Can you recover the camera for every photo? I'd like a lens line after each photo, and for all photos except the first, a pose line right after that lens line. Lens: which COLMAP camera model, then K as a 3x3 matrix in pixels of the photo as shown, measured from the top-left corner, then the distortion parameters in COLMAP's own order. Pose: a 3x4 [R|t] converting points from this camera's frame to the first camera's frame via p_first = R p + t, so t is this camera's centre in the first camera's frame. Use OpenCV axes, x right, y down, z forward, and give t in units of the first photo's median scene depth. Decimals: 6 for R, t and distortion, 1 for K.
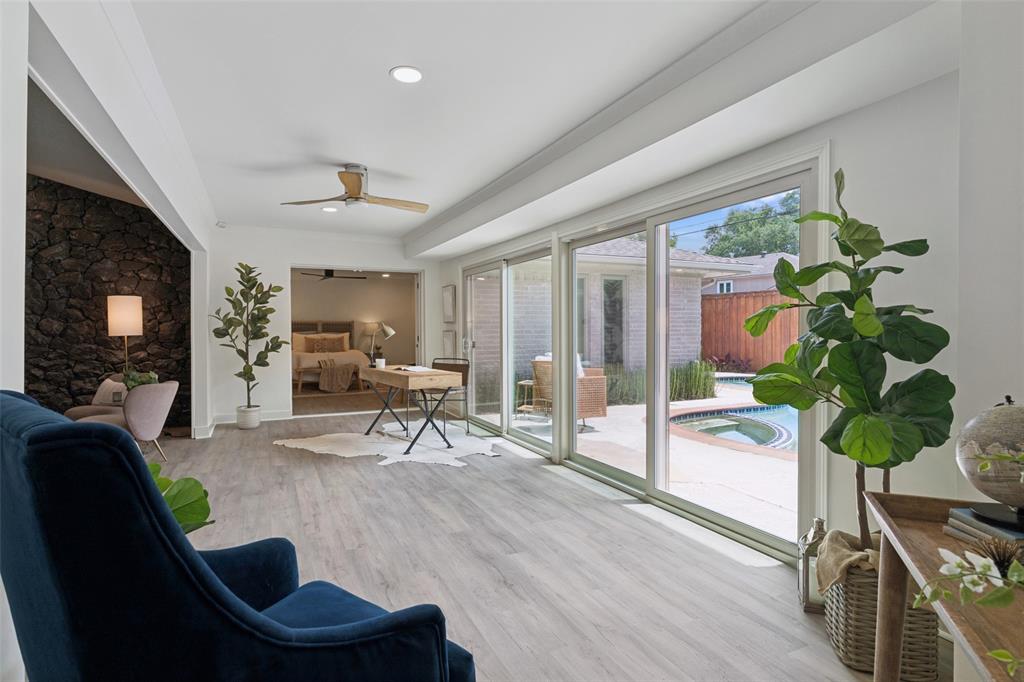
lens RADIAL K [[520.1, 0, 510.1], [0, 520.1, 338.6], [0, 0, 1]] dist [-0.009920, -0.001699]
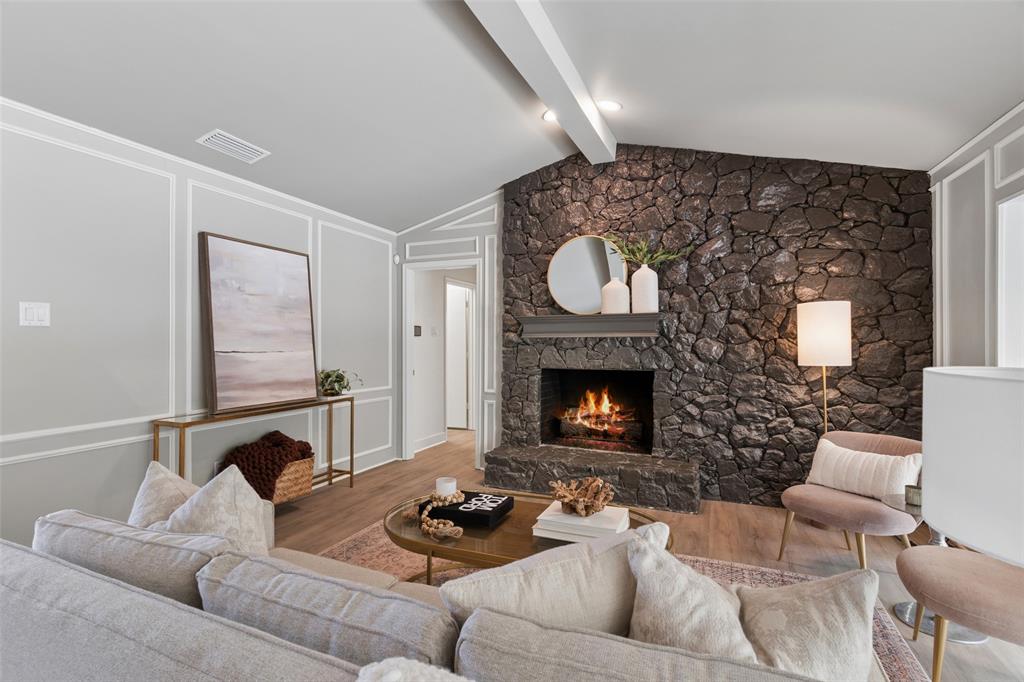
lens RADIAL K [[488.0, 0, 503.1], [0, 488.0, 338.3], [0, 0, 1]] dist [0.000694, -0.000062]
pose [[0.657992, -0.002660, -0.753020, -0.553222], [-0.015991, 0.999719, -0.017504, -0.021642], [0.752855, 0.023559, 0.657765, 0.315915]]
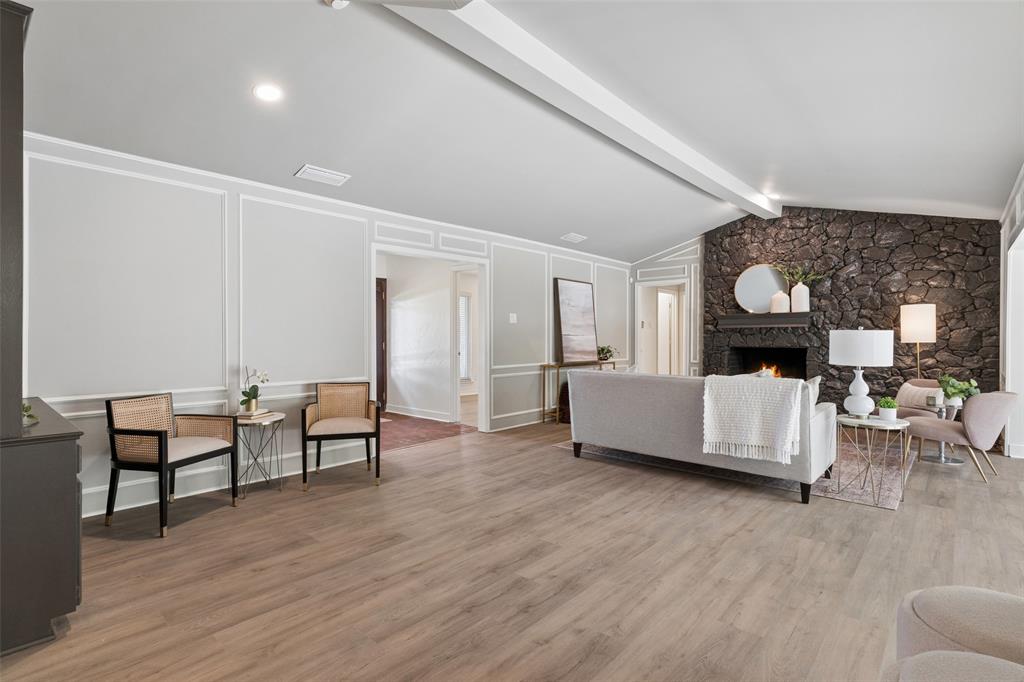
lens RADIAL K [[498.2, 0, 500.2], [0, 498.2, 339.4], [0, 0, 1]] dist [-0.009243, 0.005662]
pose [[0.370397, 0.006634, -0.928850, -0.125476], [-0.018510, 0.999829, -0.000240, 0.003805], [0.928689, 0.017282, 0.370456, -0.153427]]
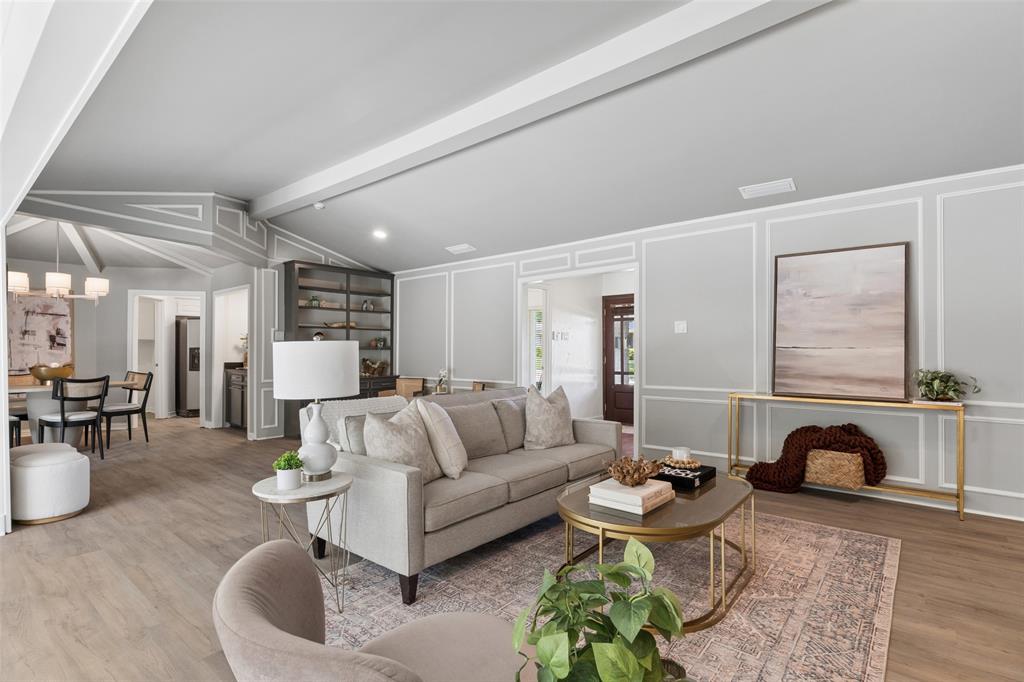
lens RADIAL K [[498.2, 0, 504.8], [0, 498.2, 348.9], [0, 0, 1]] dist [-0.009243, 0.005662]
pose [[-0.913873, 0.002455, -0.405992, -0.522669], [-0.002879, 0.999917, 0.012526, -0.016313], [0.405989, 0.012616, -0.913791, 0.952572]]
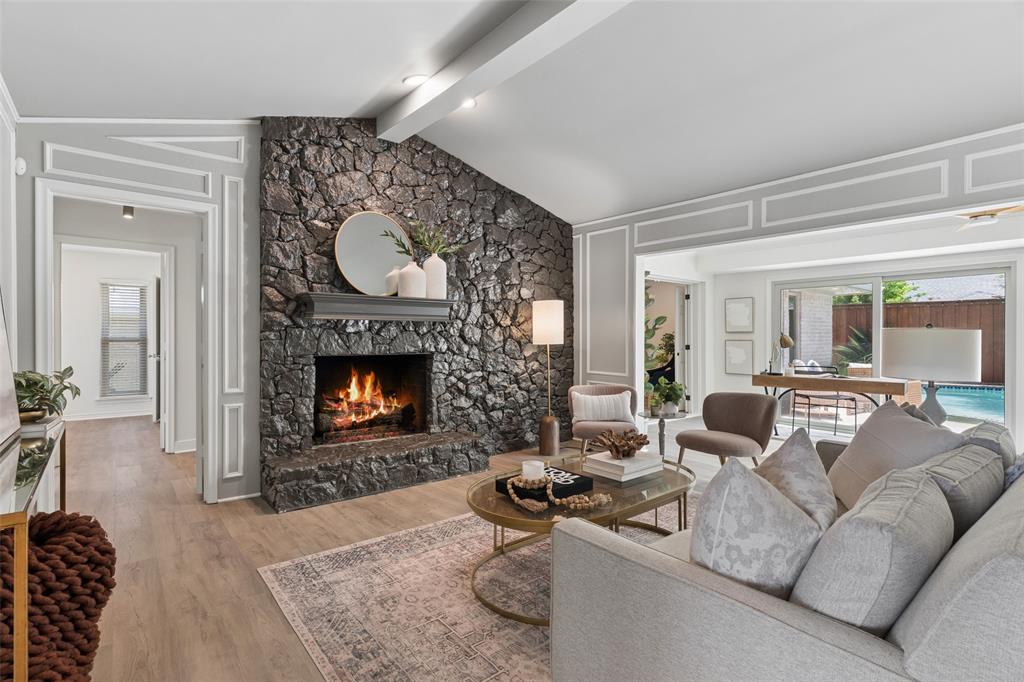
lens RADIAL K [[488.0, 0, 508.1], [0, 488.0, 337.5], [0, 0, 1]] dist [0.000694, -0.000062]
pose [[0.973560, 0.005964, 0.228352, -1.009119], [-0.001556, 0.999809, -0.019479, -0.000493], [-0.228425, 0.018609, 0.973384, 0.176685]]
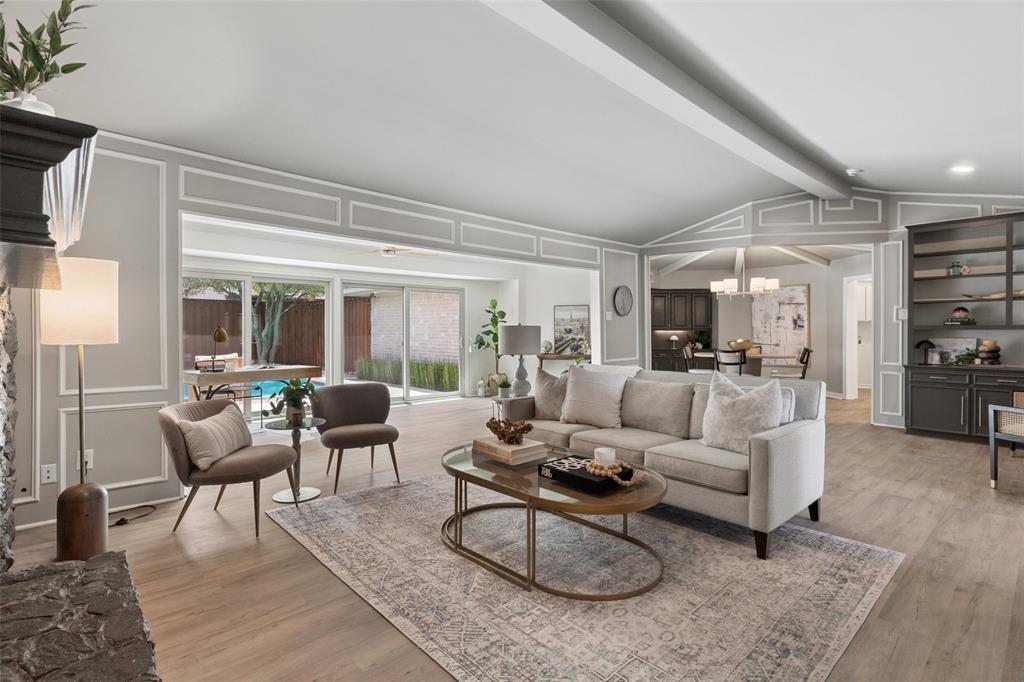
lens RADIAL K [[488.0, 0, 499.7], [0, 488.0, 332.6], [0, 0, 1]] dist [0.000694, -0.000062]
pose [[-0.277783, 0.001531, 0.960643, -1.274585], [0.017347, 0.999844, 0.003423, -0.010216], [-0.960487, 0.017615, -0.277766, 0.756954]]
